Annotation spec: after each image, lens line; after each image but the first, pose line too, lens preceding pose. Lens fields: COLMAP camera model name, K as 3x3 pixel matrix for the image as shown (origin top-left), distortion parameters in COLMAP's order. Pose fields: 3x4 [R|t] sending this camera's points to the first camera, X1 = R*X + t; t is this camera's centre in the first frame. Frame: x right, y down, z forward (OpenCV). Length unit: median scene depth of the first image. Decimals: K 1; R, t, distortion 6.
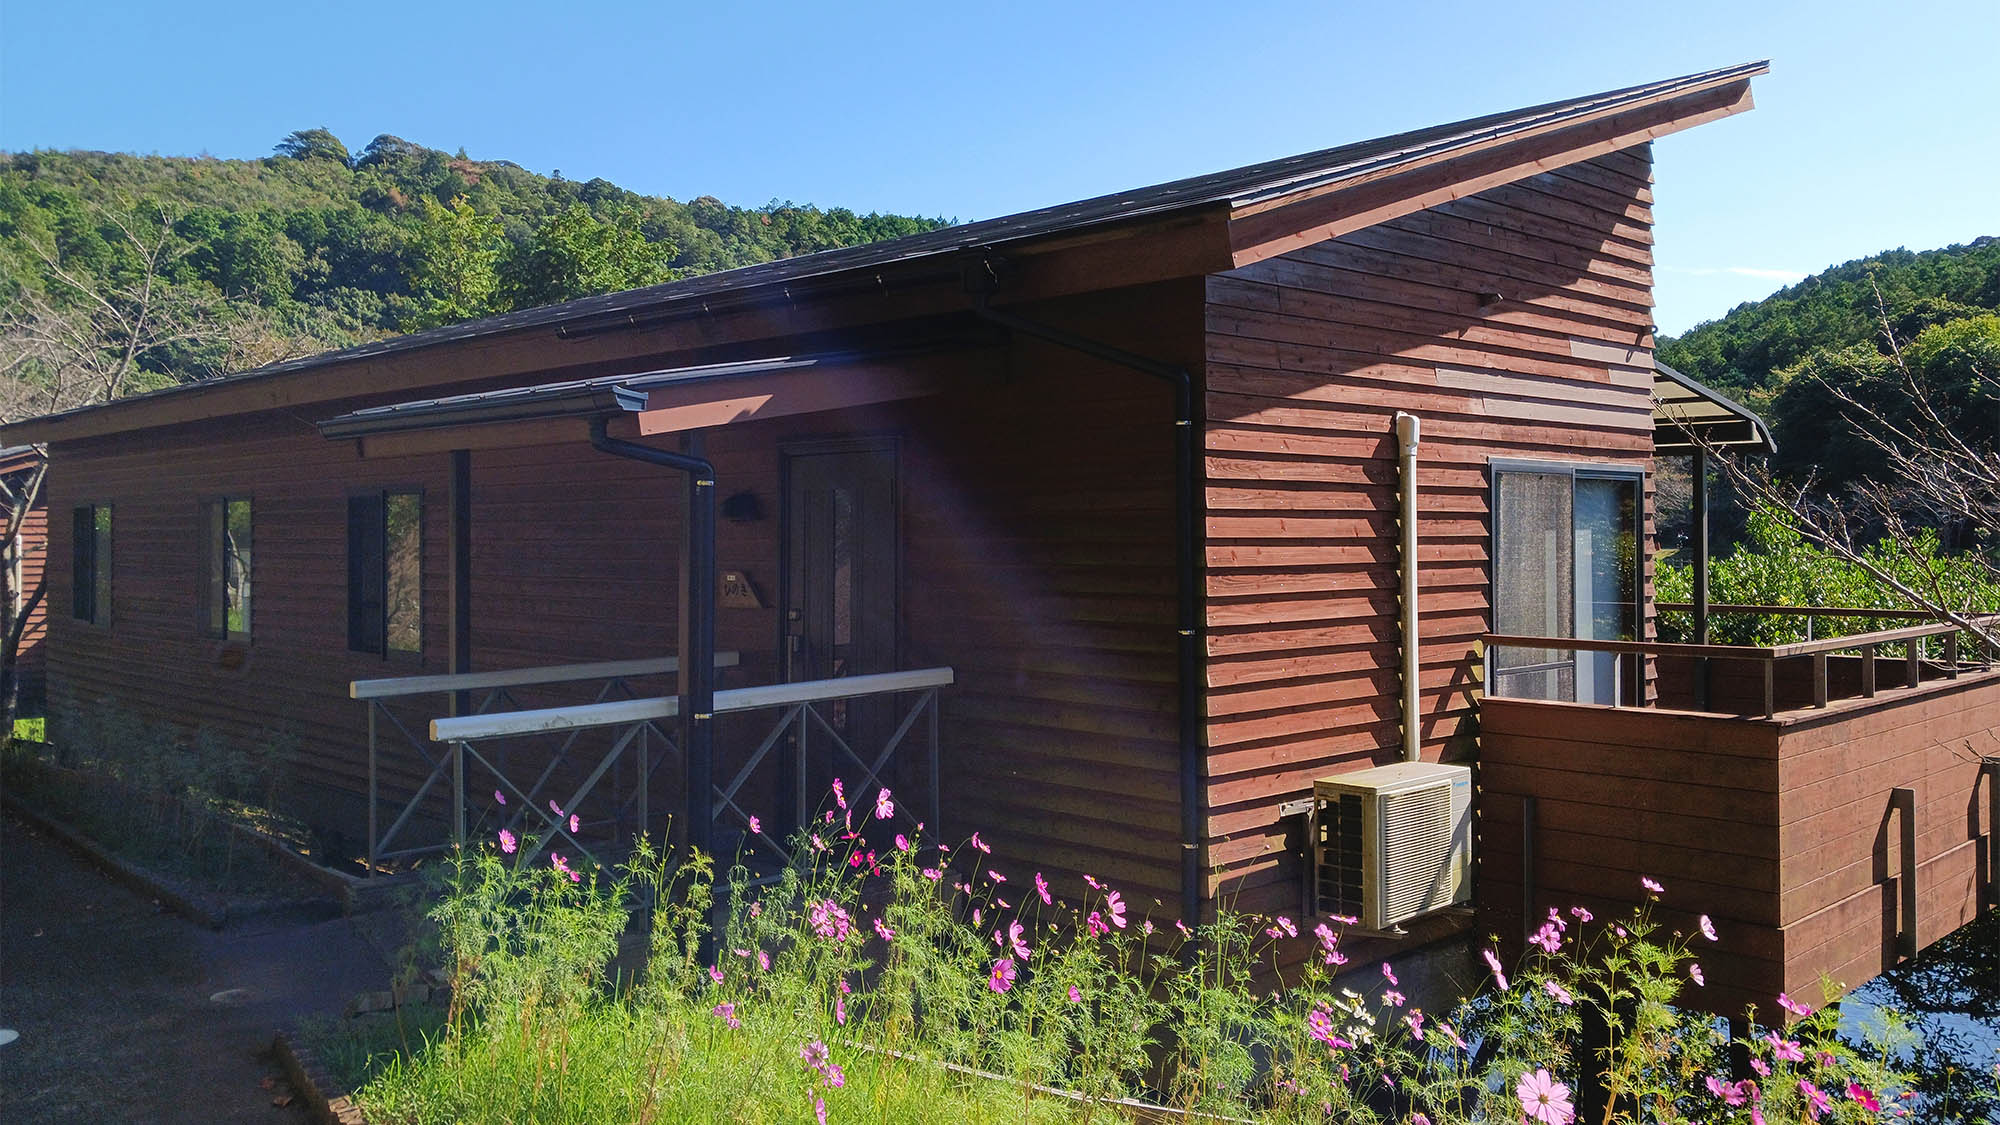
lens RADIAL K [[1592.0, 0, 997.7], [0, 1592.0, 557.8], [0, 0, 1]] dist [-0.009402, -0.009909]
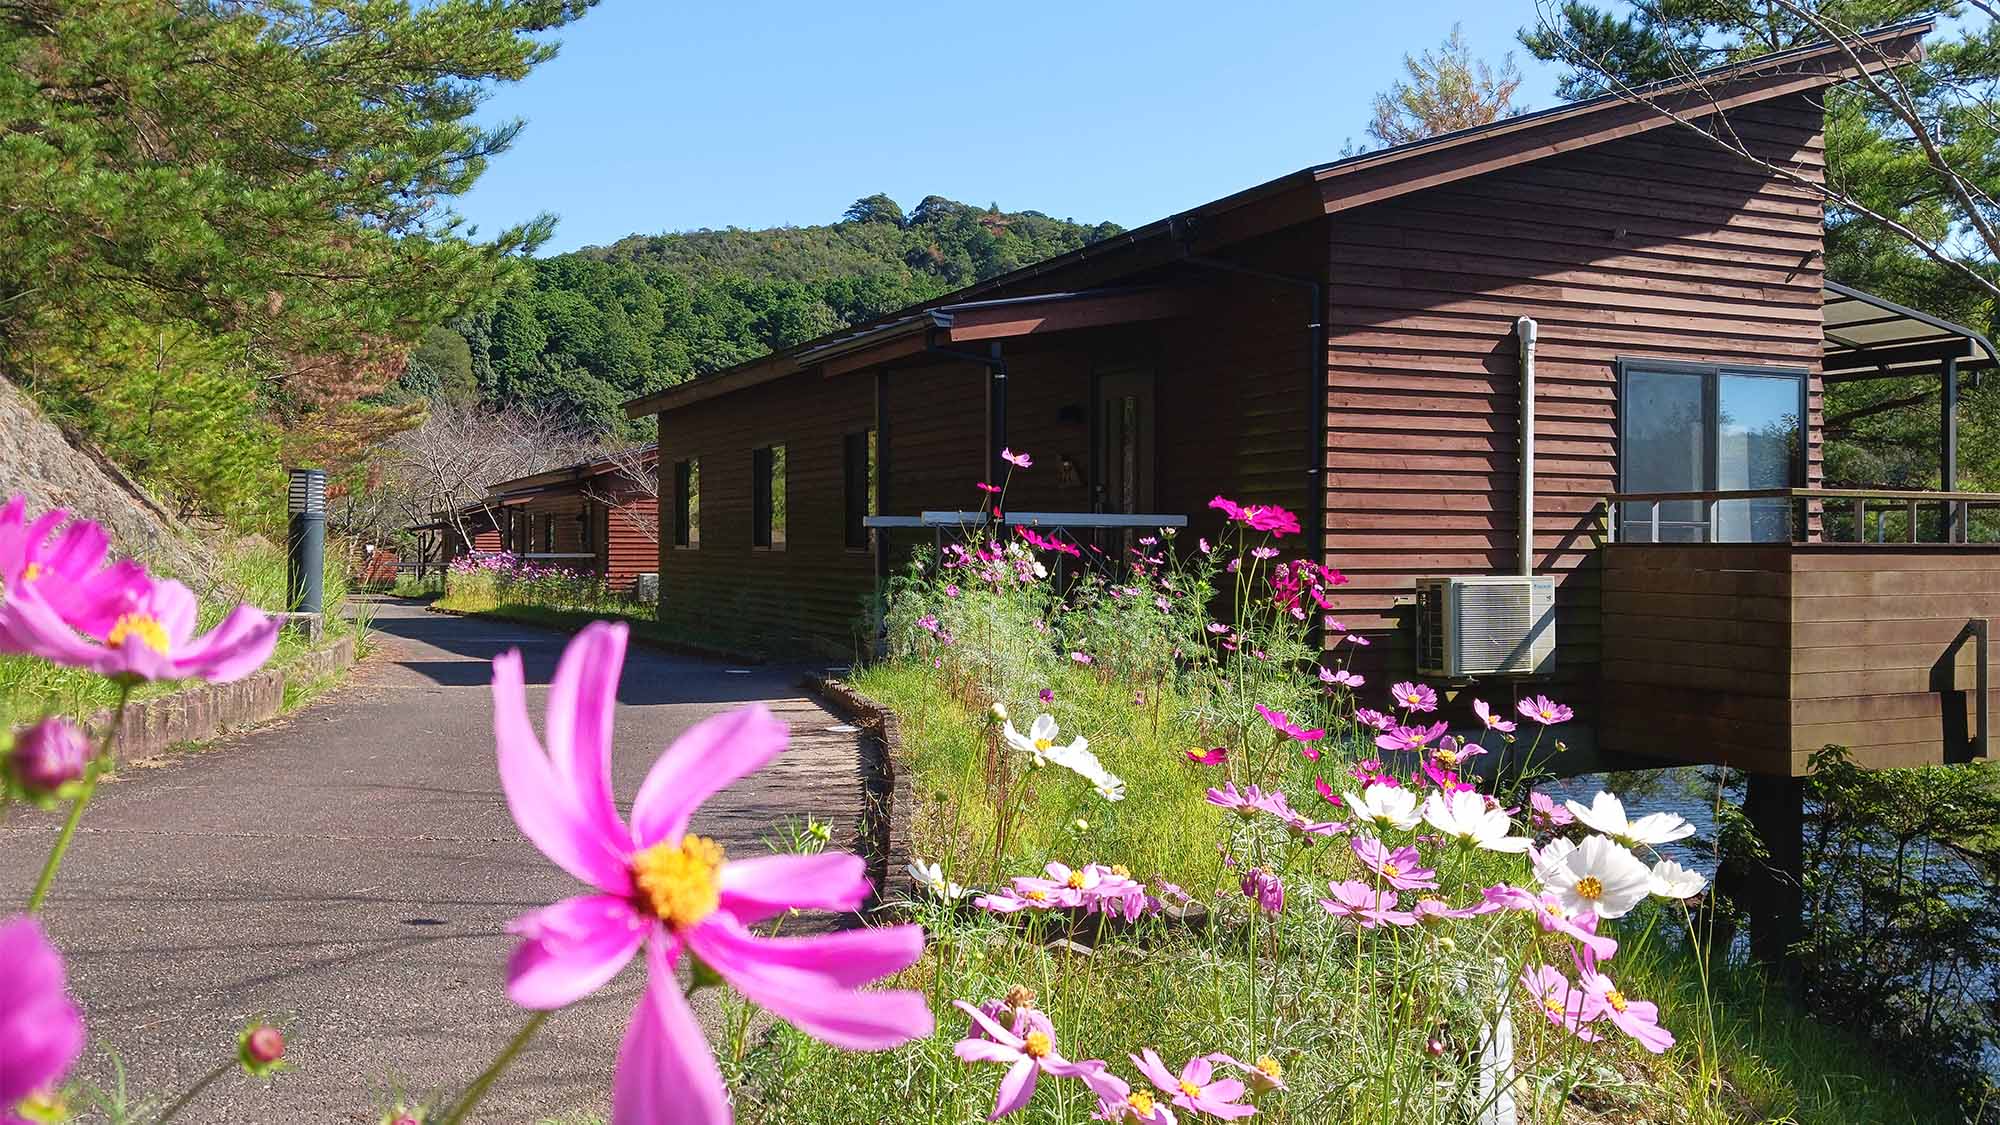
lens RADIAL K [[1592.0, 0, 1000.3], [0, 1592.0, 563.2], [0, 0, 1]] dist [-0.009402, -0.009909]
pose [[0.944711, -0.002101, -0.327898, 0.263035], [-0.004388, 0.999809, -0.019046, 0.132220], [0.327875, 0.019432, 0.944521, -0.375355]]
